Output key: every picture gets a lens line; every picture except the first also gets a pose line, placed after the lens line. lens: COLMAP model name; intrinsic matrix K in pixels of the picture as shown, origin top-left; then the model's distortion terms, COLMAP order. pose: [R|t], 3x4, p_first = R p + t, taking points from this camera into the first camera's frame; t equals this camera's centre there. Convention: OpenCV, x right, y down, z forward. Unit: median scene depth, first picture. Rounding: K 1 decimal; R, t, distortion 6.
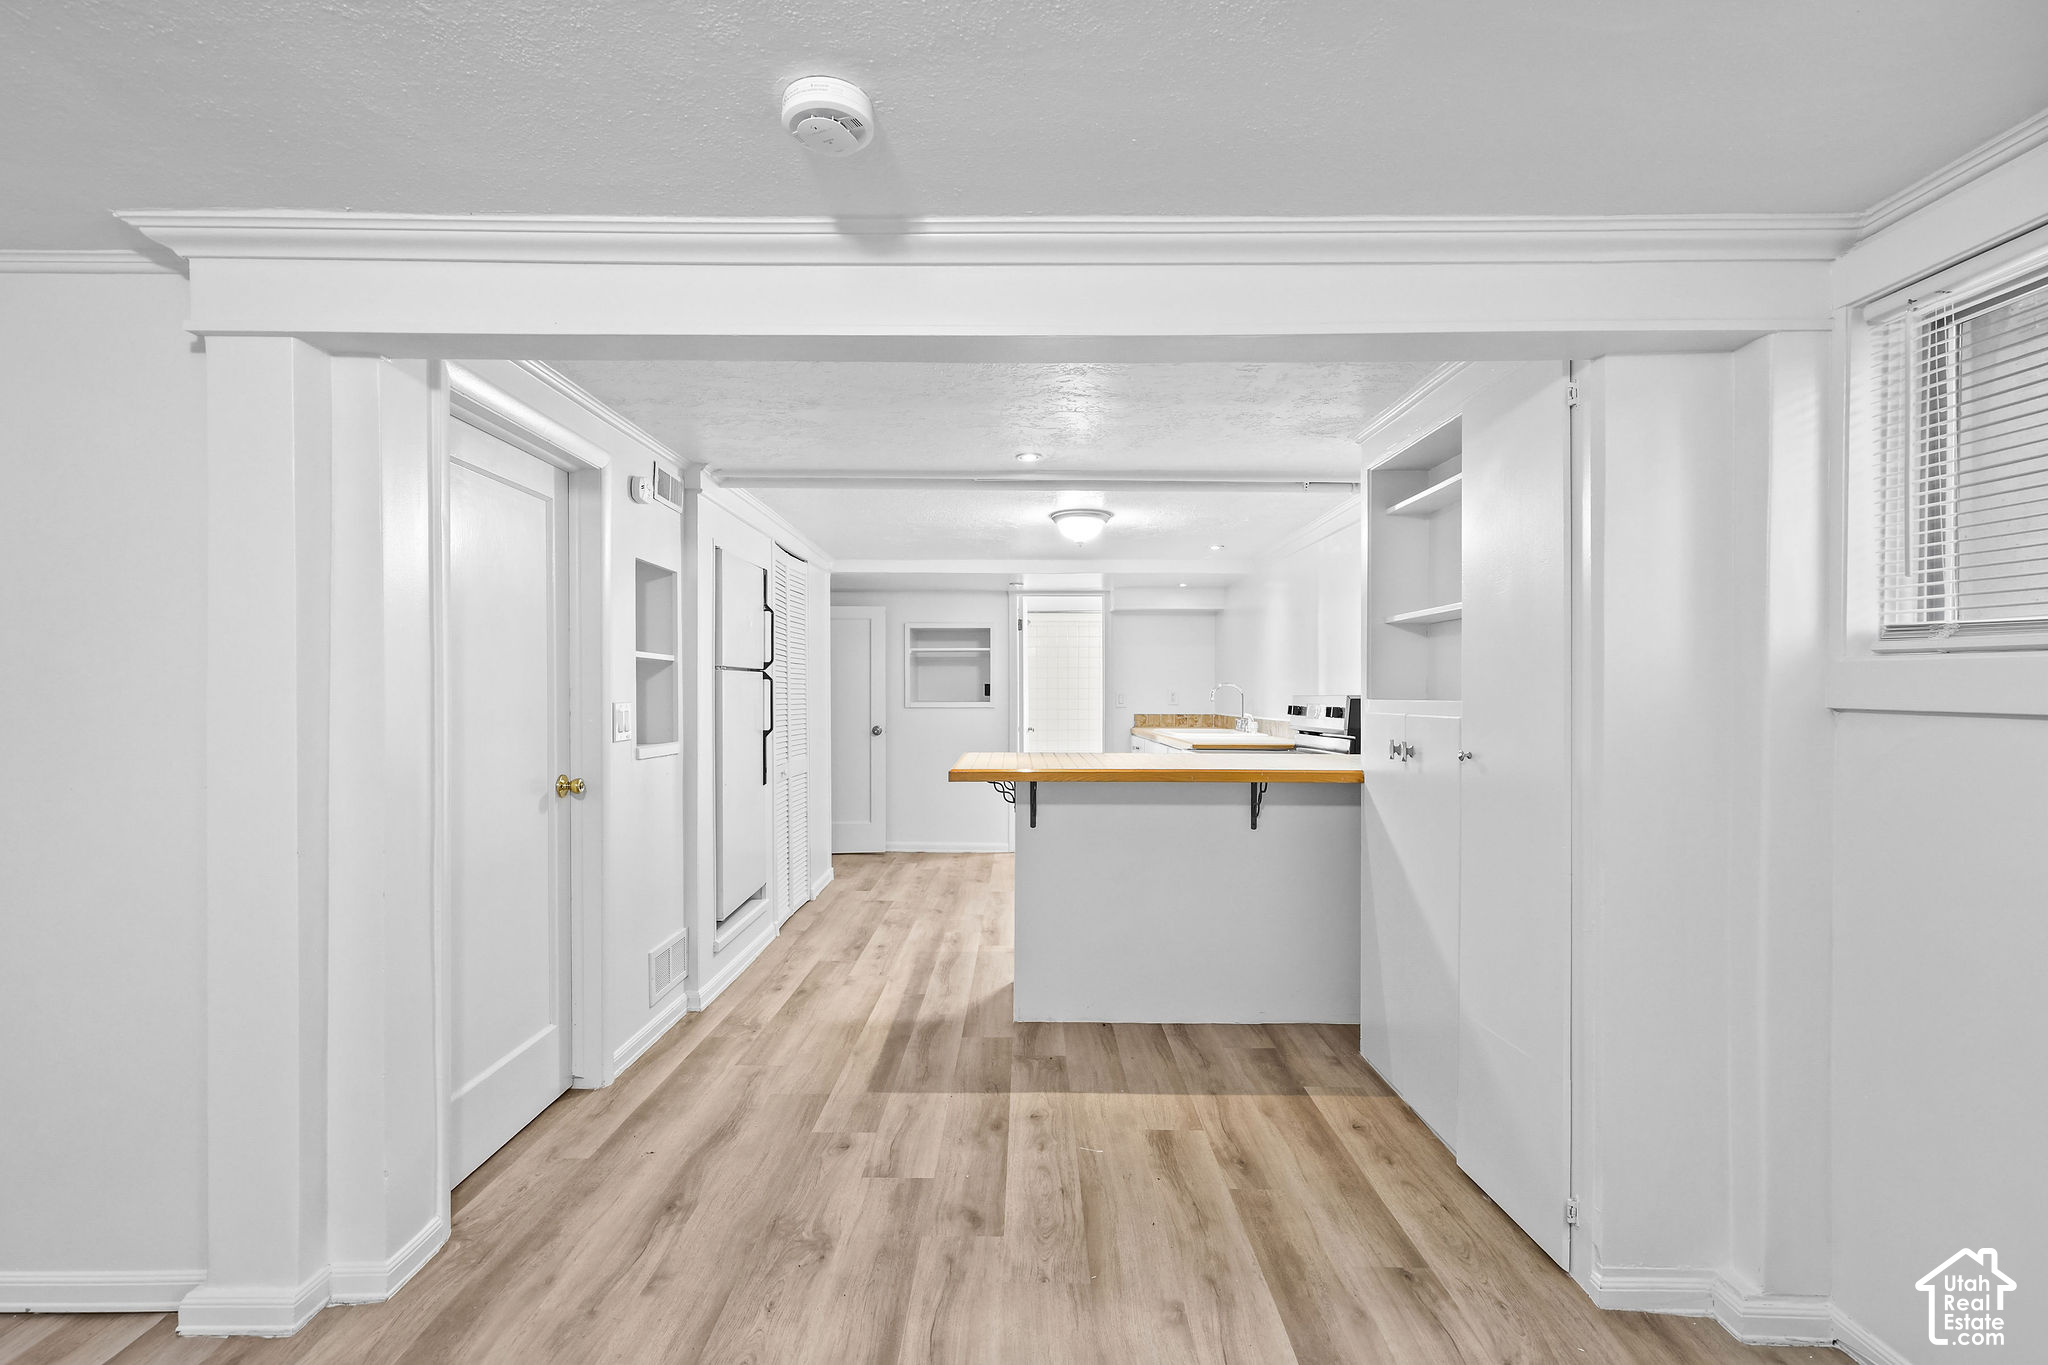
lens RADIAL K [[941.5, 0, 1022.2], [0, 941.5, 682.8], [0, 0, 1]] dist [0.002571, -0.000557]
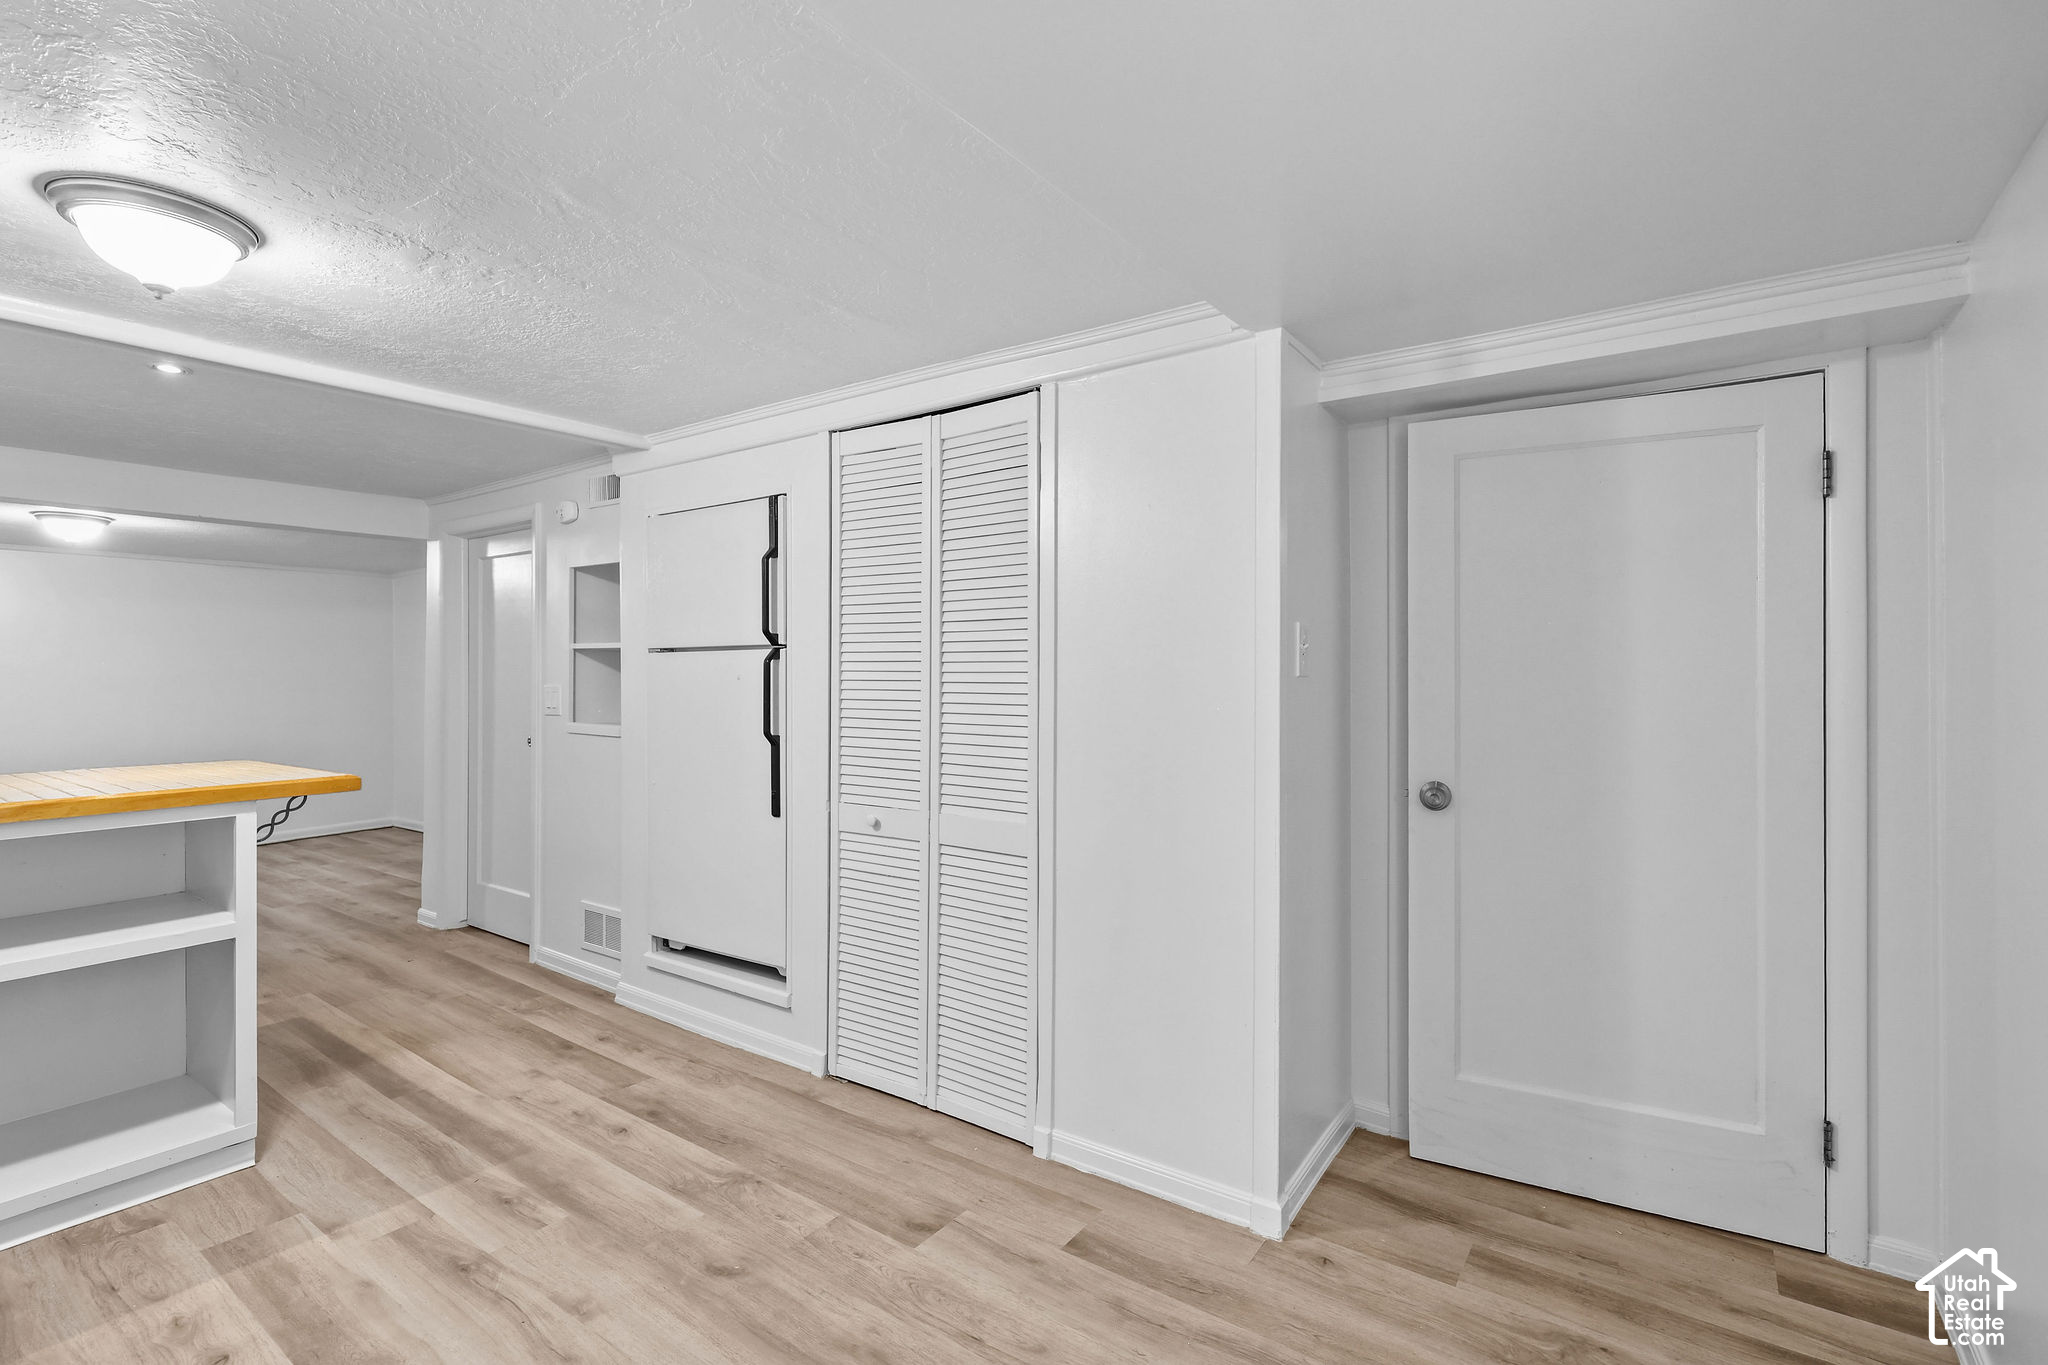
lens RADIAL K [[941.5, 0, 1013.0], [0, 941.5, 672.3], [0, 0, 1]] dist [0.002571, -0.000557]
pose [[-0.588653, 0.001253, -0.808385, 0.188876], [0.010424, 0.999927, -0.006040, 0.013200], [0.808319, -0.011982, -0.588623, 1.723984]]
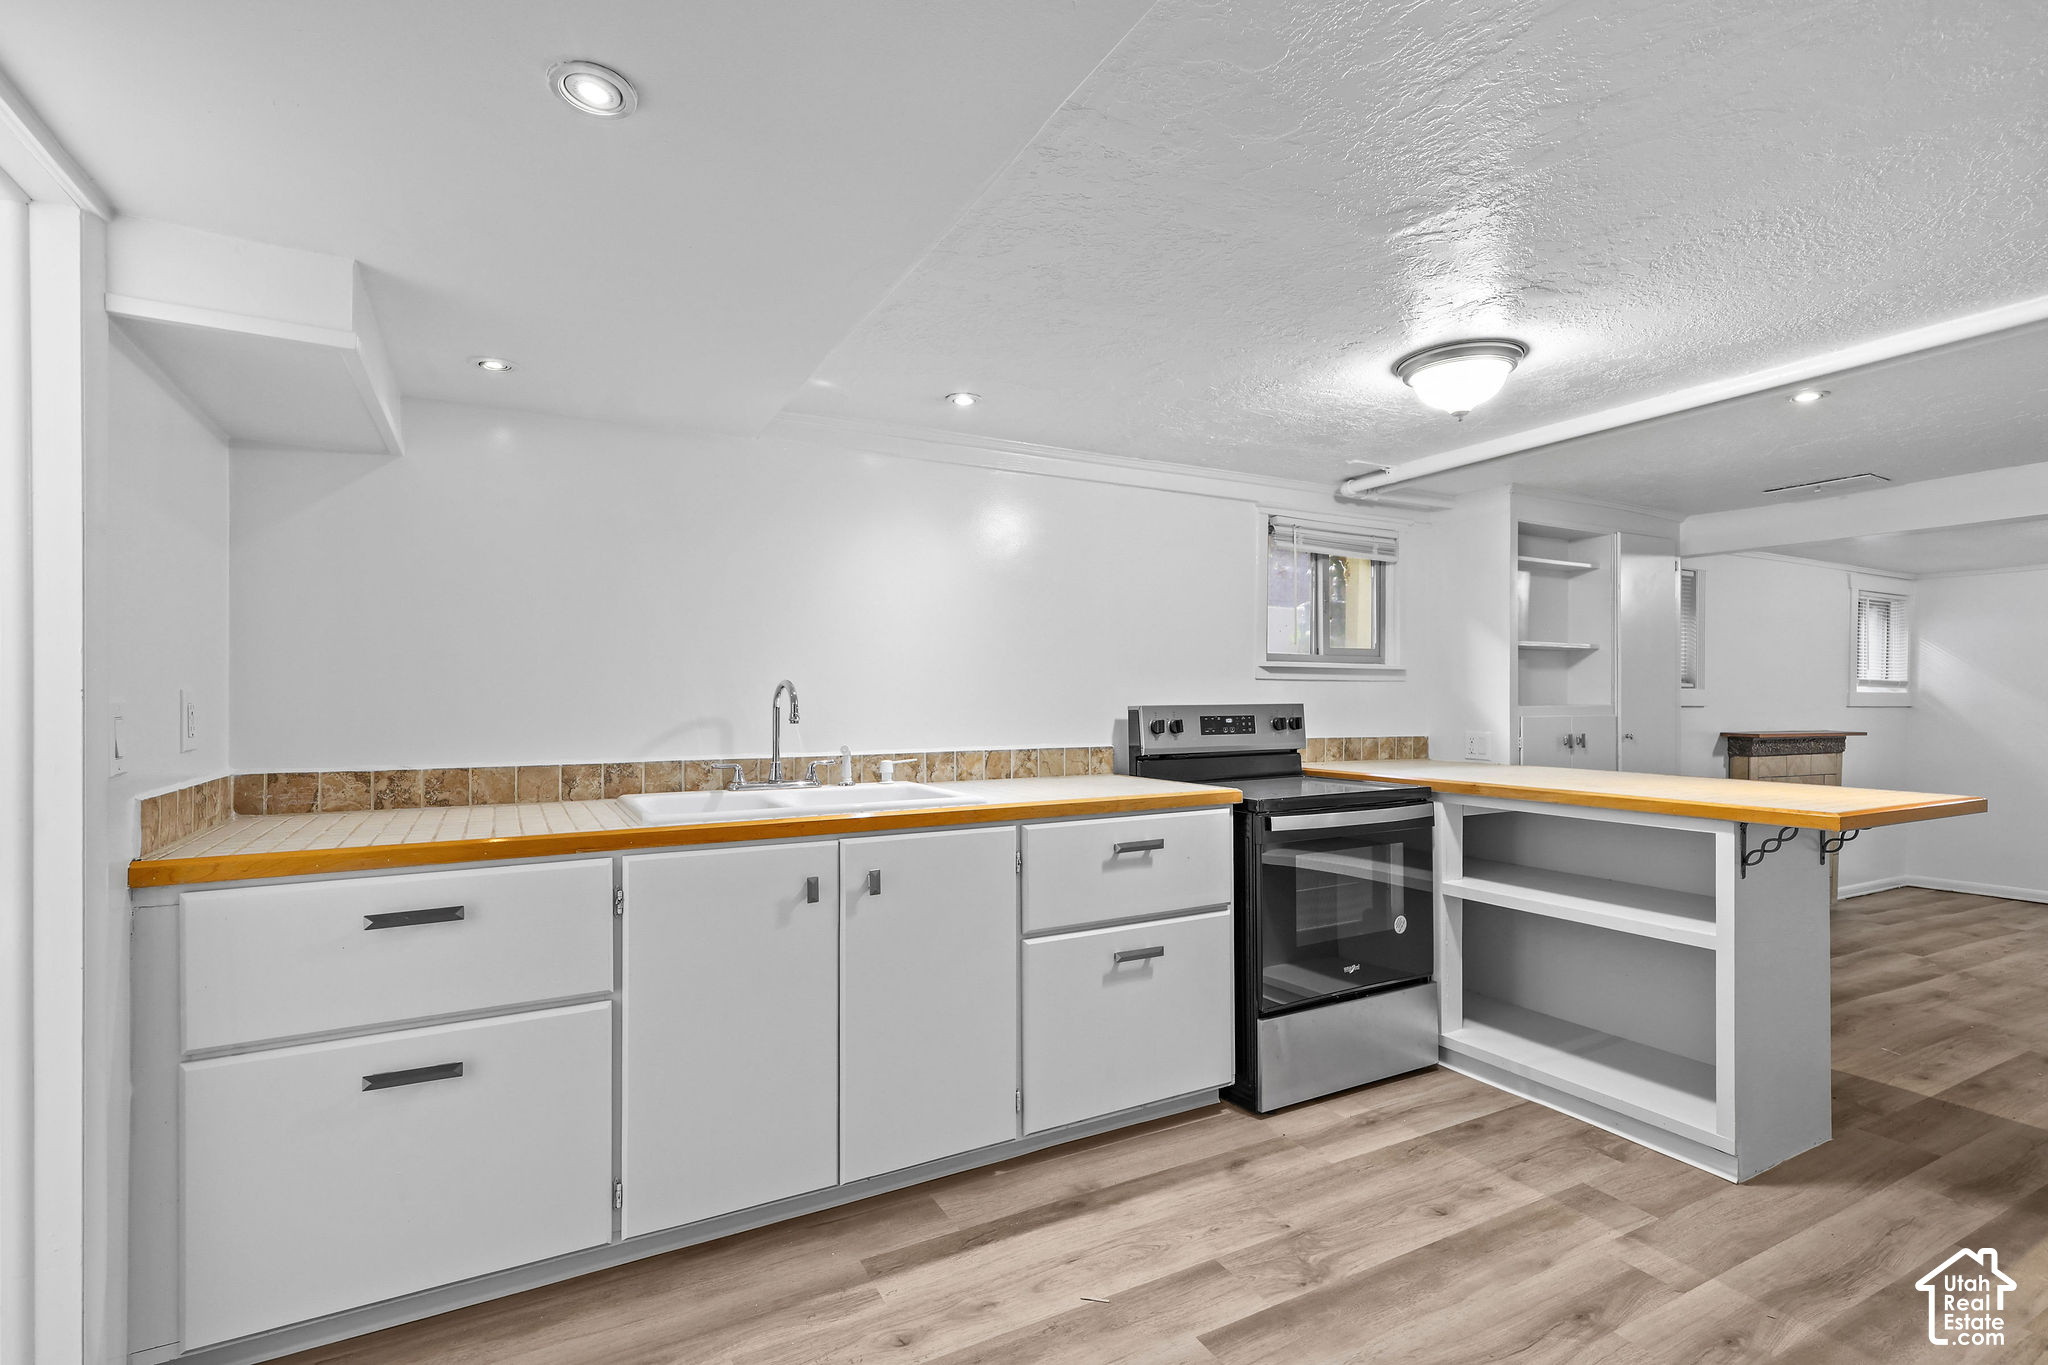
lens RADIAL K [[941.5, 0, 1010.9], [0, 941.5, 690.7], [0, 0, 1]] dist [0.002571, -0.000557]
pose [[-0.463866, 0.004781, 0.885892, -0.324791], [-0.009682, 0.999898, -0.010466, 0.012592], [-0.885852, -0.013432, -0.463773, 1.675500]]
